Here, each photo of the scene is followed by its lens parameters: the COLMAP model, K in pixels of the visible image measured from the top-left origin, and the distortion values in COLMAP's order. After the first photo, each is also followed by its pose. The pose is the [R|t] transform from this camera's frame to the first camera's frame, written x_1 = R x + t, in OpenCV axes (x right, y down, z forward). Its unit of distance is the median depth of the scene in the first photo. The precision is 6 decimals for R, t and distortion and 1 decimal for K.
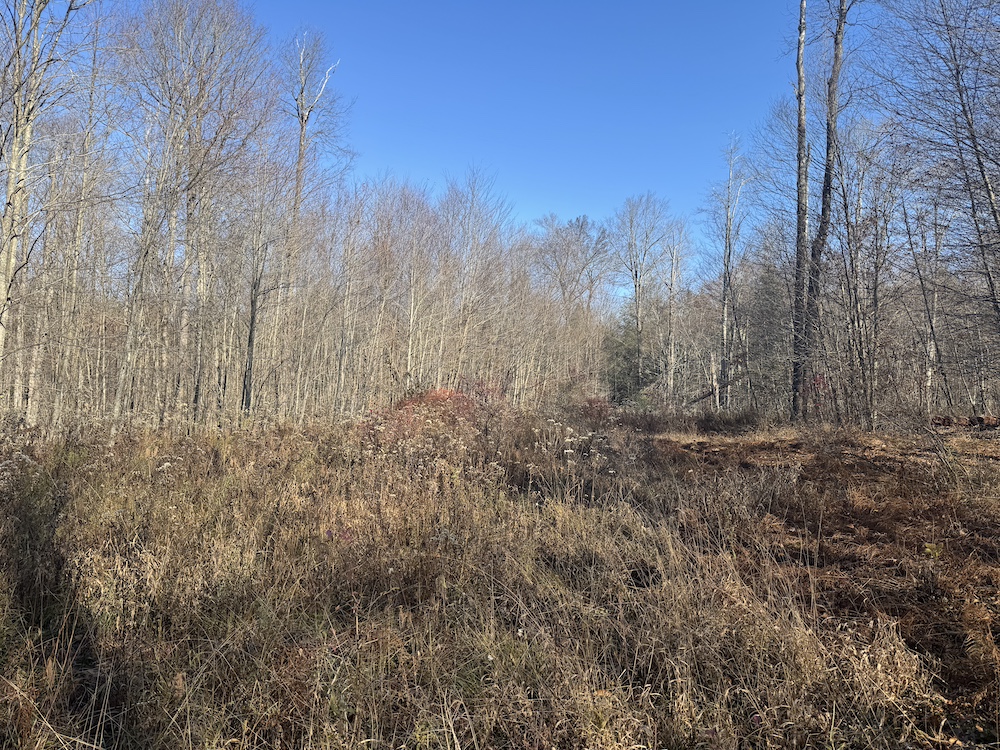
lens RADIAL K [[696.4, 0, 500.0], [0, 696.4, 375.0], [0, 0, 1]] dist [0.001469, 0.000182]
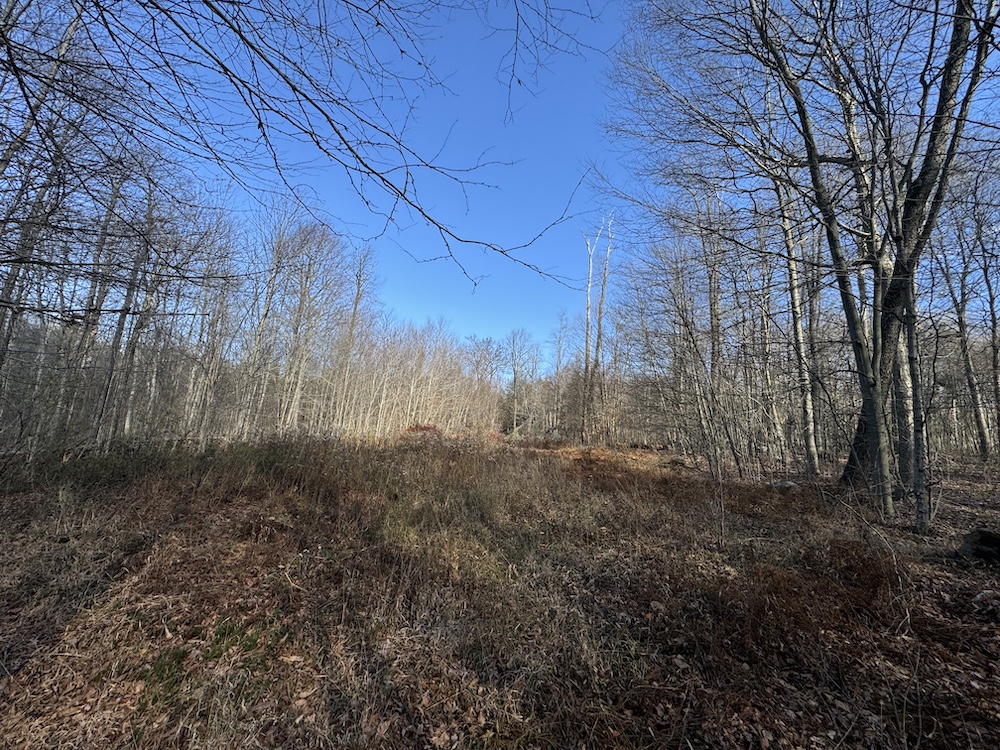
lens RADIAL K [[399.8, 0, 500.0], [0, 399.8, 375.0], [0, 0, 1]] dist [-0.000036, -0.000002]
pose [[0.984027, 0.067234, 0.164834, -0.036639], [-0.050744, 0.993460, -0.102289, -0.007309], [-0.170634, 0.092291, 0.981003, -0.122509]]
